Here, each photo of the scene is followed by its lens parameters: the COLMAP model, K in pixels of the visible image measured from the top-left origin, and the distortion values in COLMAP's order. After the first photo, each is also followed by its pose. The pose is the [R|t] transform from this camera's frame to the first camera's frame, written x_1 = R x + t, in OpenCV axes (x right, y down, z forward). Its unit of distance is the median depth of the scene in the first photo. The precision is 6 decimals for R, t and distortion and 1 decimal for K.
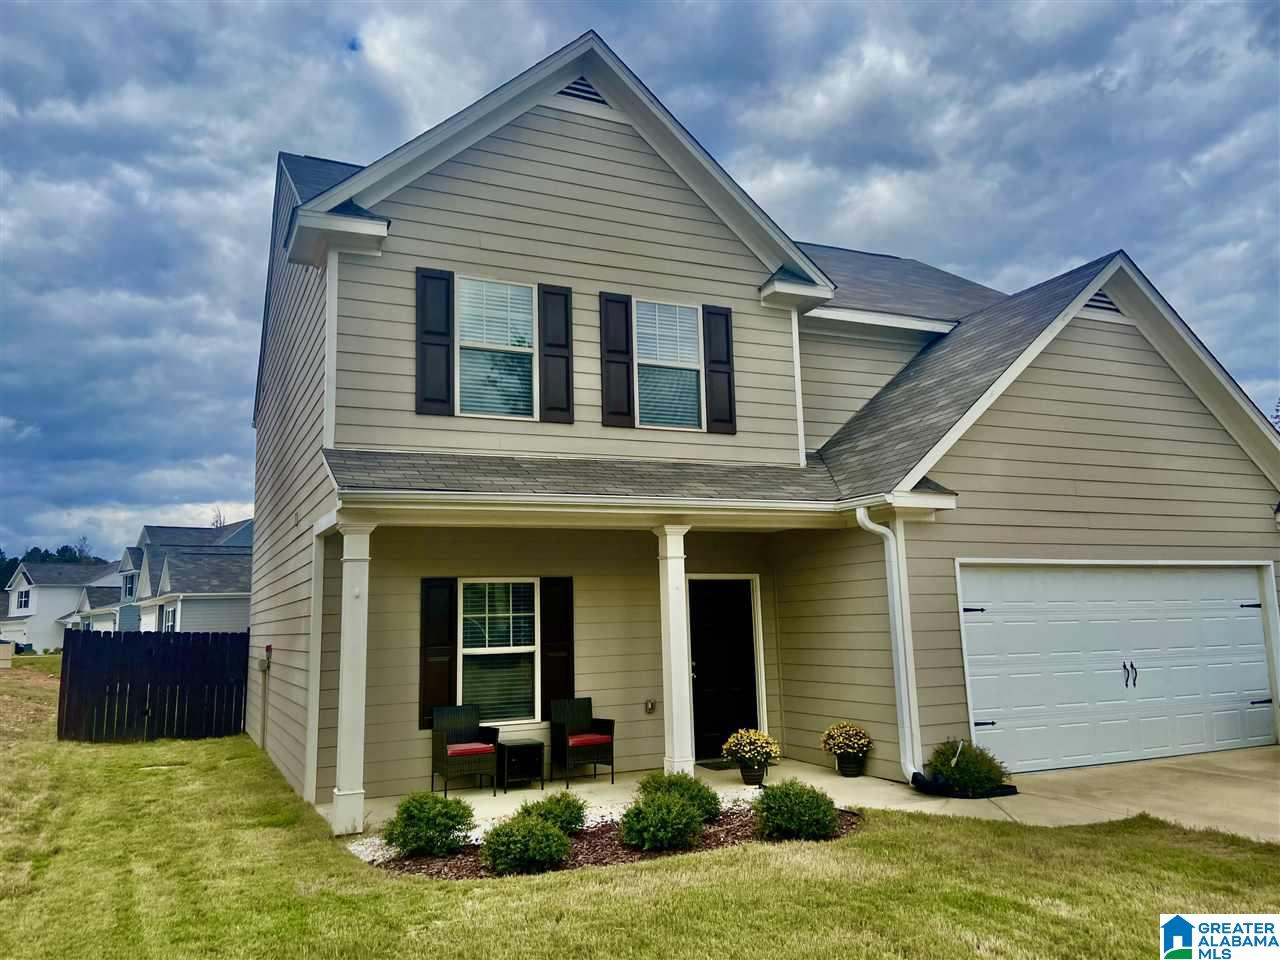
lens RADIAL K [[943.0, 0, 612.2], [0, 943.0, 478.1], [0, 0, 1]] dist [0.083733, -0.117602]
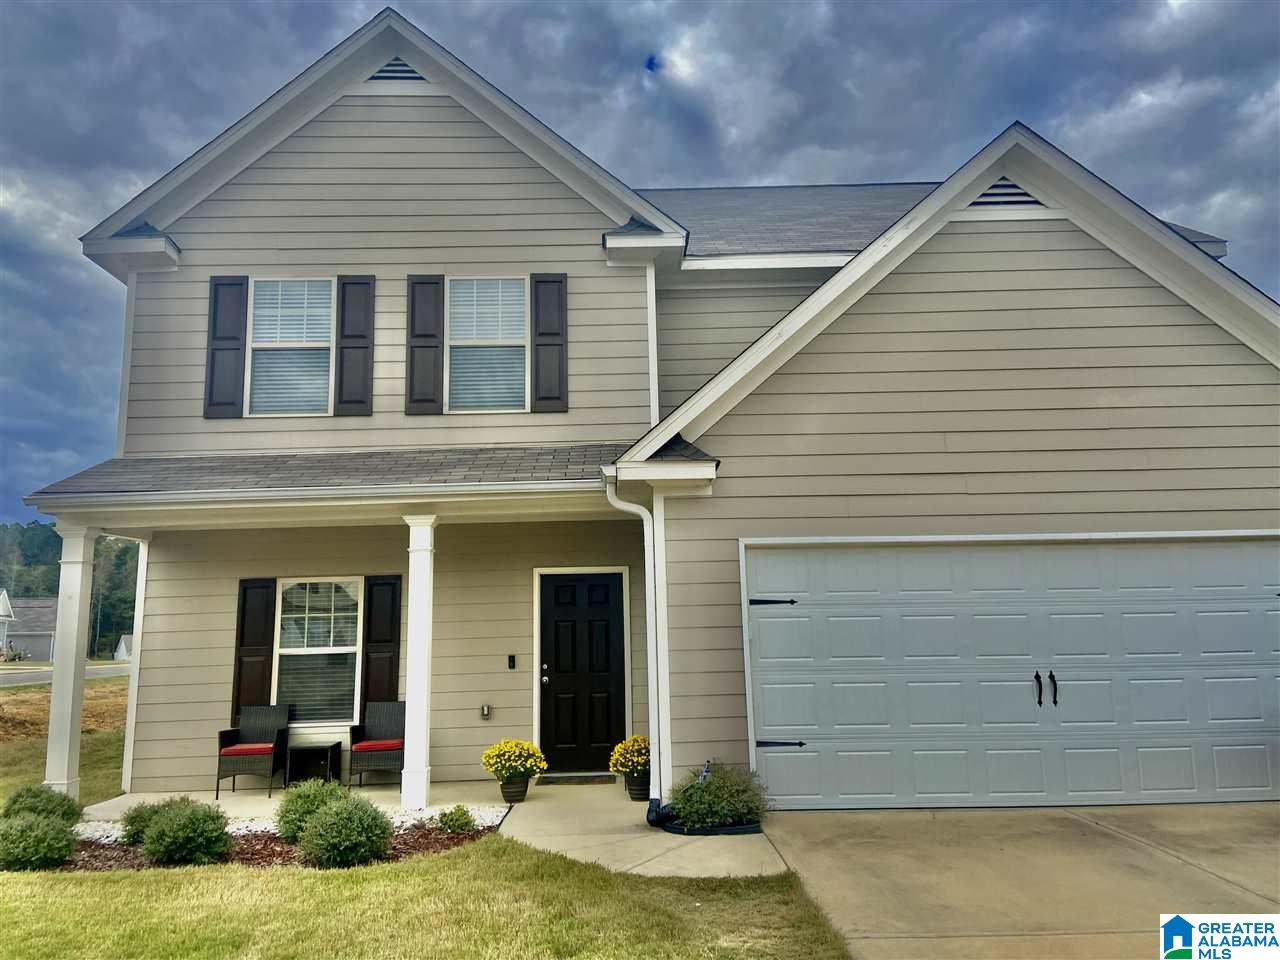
lens RADIAL K [[956.8, 0, 636.2], [0, 956.8, 466.9], [0, 0, 1]] dist [0.112473, -0.133850]
pose [[0.921139, -0.065683, -0.383652, 0.571384], [0.059862, 0.997839, -0.027106, 0.037203], [0.384603, 0.002002, 0.923080, 0.190325]]
